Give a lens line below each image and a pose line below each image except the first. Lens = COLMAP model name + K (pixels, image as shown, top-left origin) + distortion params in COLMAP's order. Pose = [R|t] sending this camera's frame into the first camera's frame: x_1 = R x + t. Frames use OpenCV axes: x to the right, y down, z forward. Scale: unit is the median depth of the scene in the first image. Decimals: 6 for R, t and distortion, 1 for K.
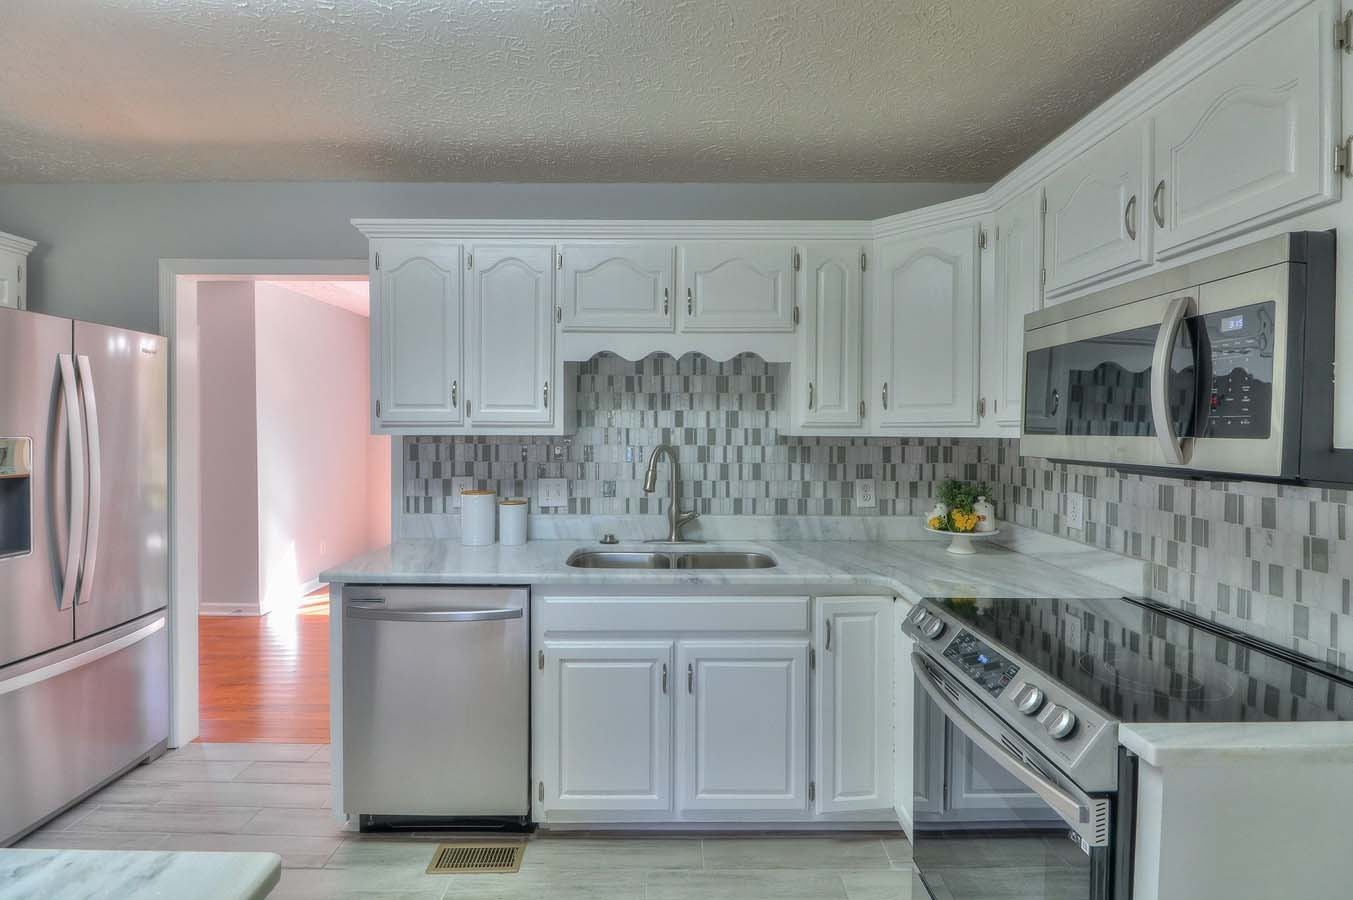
lens RADIAL K [[622.9, 0, 676.5], [0, 622.9, 435.9], [0, 0, 1]] dist [0.012617, -0.016073]
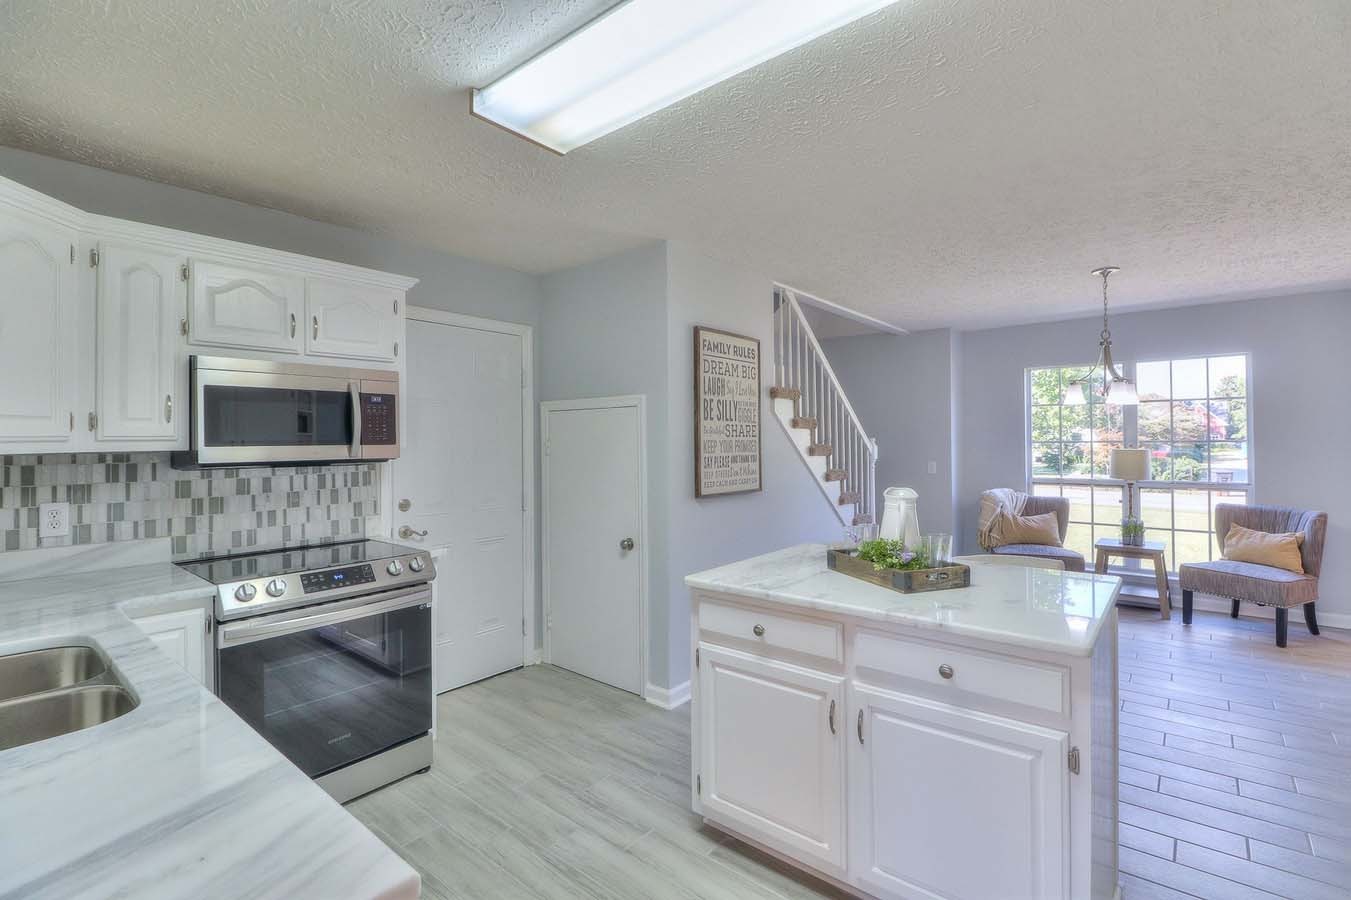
lens RADIAL K [[622.0, 0, 675.5], [0, 622.0, 435.9], [0, 0, 1]] dist [0.012617, -0.016073]
pose [[-0.765760, 0.004699, 0.643109, -0.689750], [0.012553, 0.999892, 0.007641, -0.015126], [-0.643004, 0.013924, -0.765736, 0.897662]]
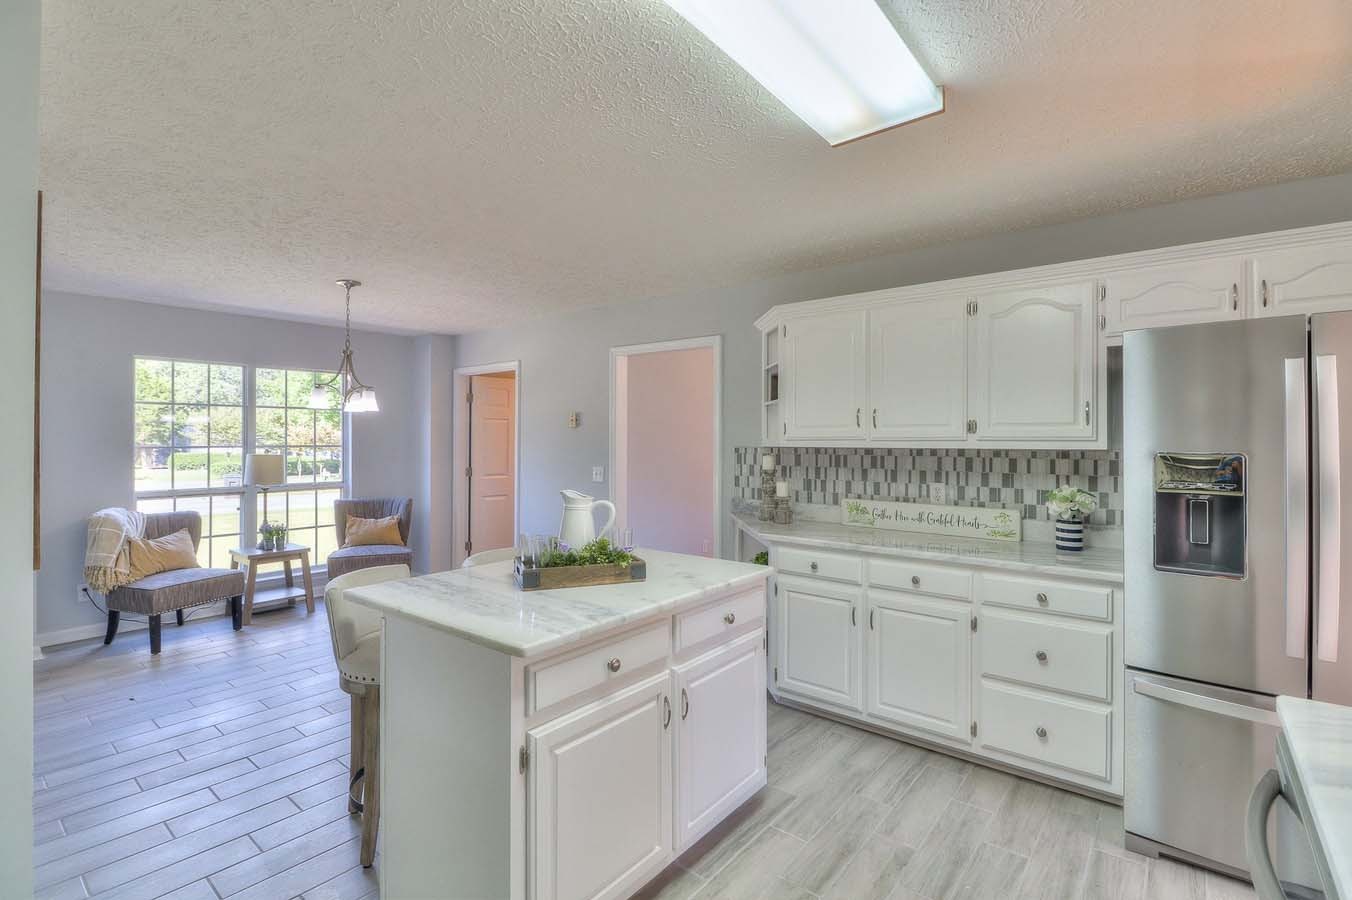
lens RADIAL K [[622.4, 0, 676.0], [0, 622.4, 435.9], [0, 0, 1]] dist [0.012617, -0.016073]
pose [[-0.635465, -0.012586, -0.772027, 0.169754], [-0.014726, 0.999883, -0.004180, -0.007182], [0.771989, 0.008712, -0.635576, 0.715577]]
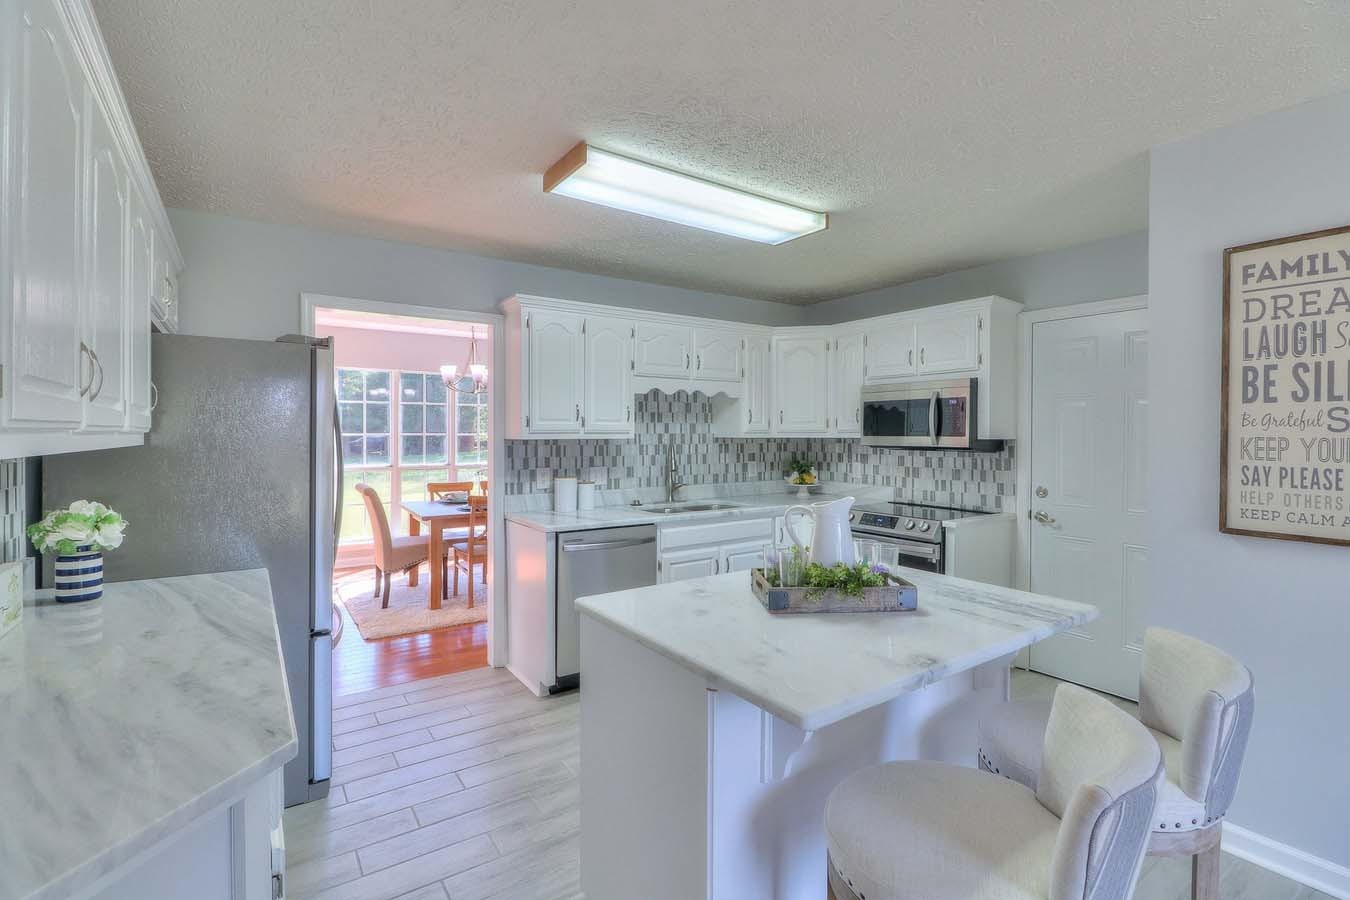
lens RADIAL K [[621.5, 0, 675.0], [0, 621.5, 436.0], [0, 0, 1]] dist [0.012617, -0.016073]
pose [[0.827845, -0.006287, 0.560922, -0.910466], [0.009570, 0.999950, -0.002917, -0.001680], [-0.560876, 0.007783, 0.827863, -0.378837]]
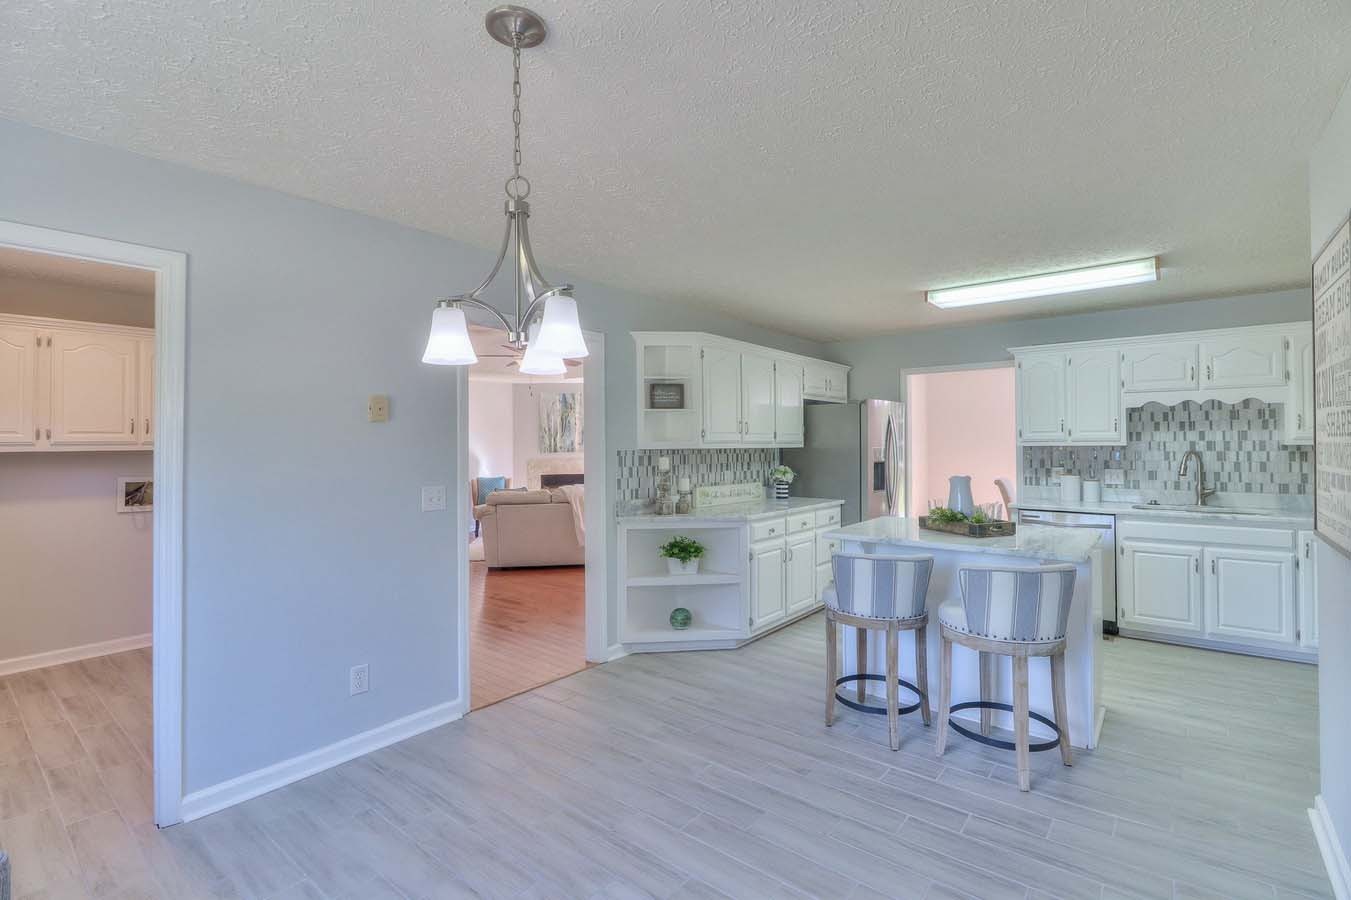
lens RADIAL K [[622.0, 0, 675.5], [0, 622.0, 435.9], [0, 0, 1]] dist [0.012617, -0.016073]
pose [[0.774216, -0.016989, -0.632693, -0.034380], [0.001111, 0.999675, -0.025484, 0.015808], [0.632920, 0.019028, 0.773983, -1.269444]]
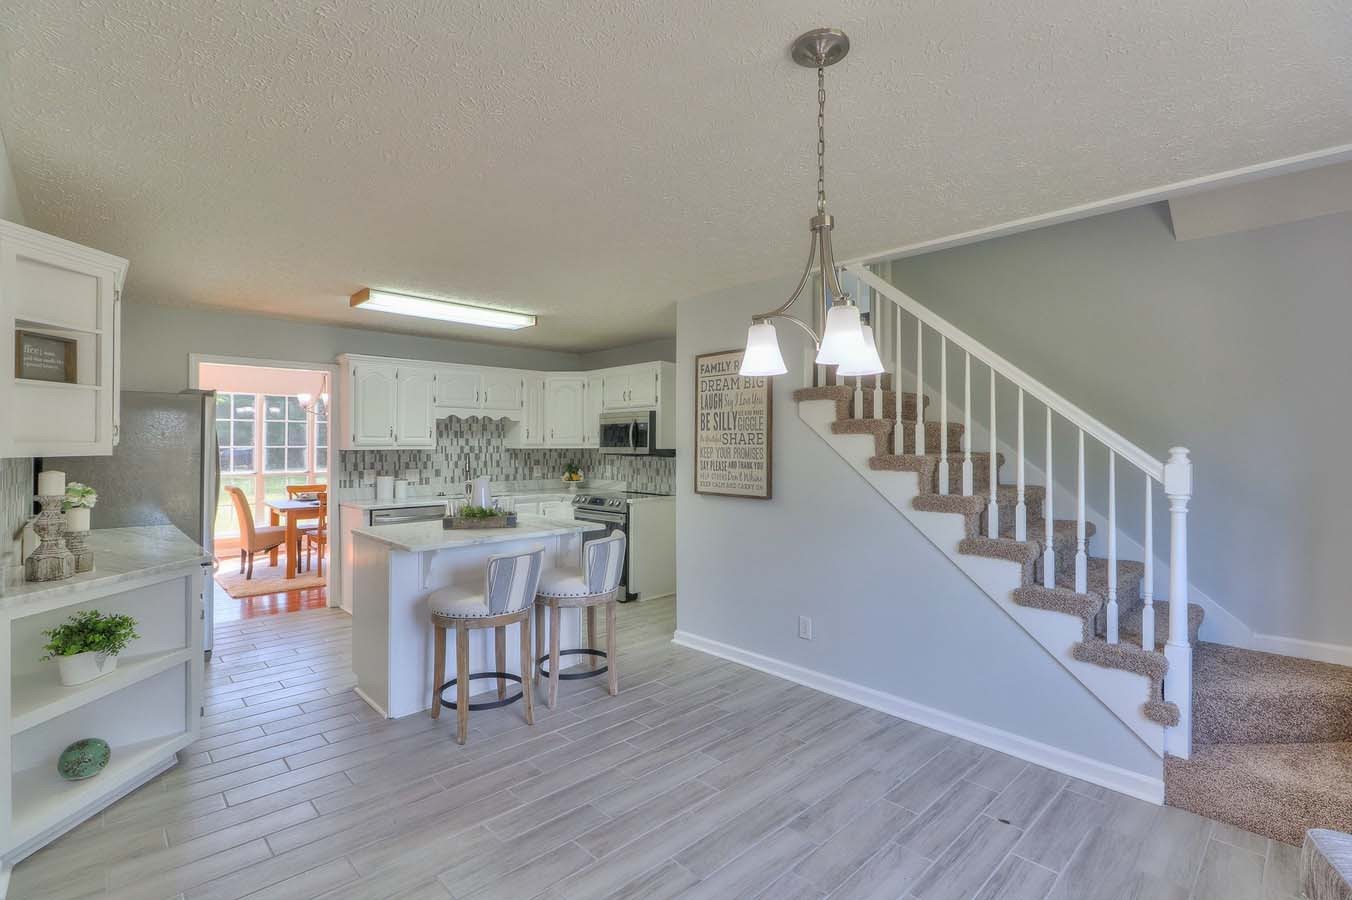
lens RADIAL K [[622.4, 0, 676.0], [0, 622.4, 435.9], [0, 0, 1]] dist [0.012617, -0.016073]
pose [[0.727257, 0.004372, 0.686352, -1.045238], [0.012953, 0.999714, -0.020093, 0.007397], [-0.686243, 0.023503, 0.726992, -1.257888]]
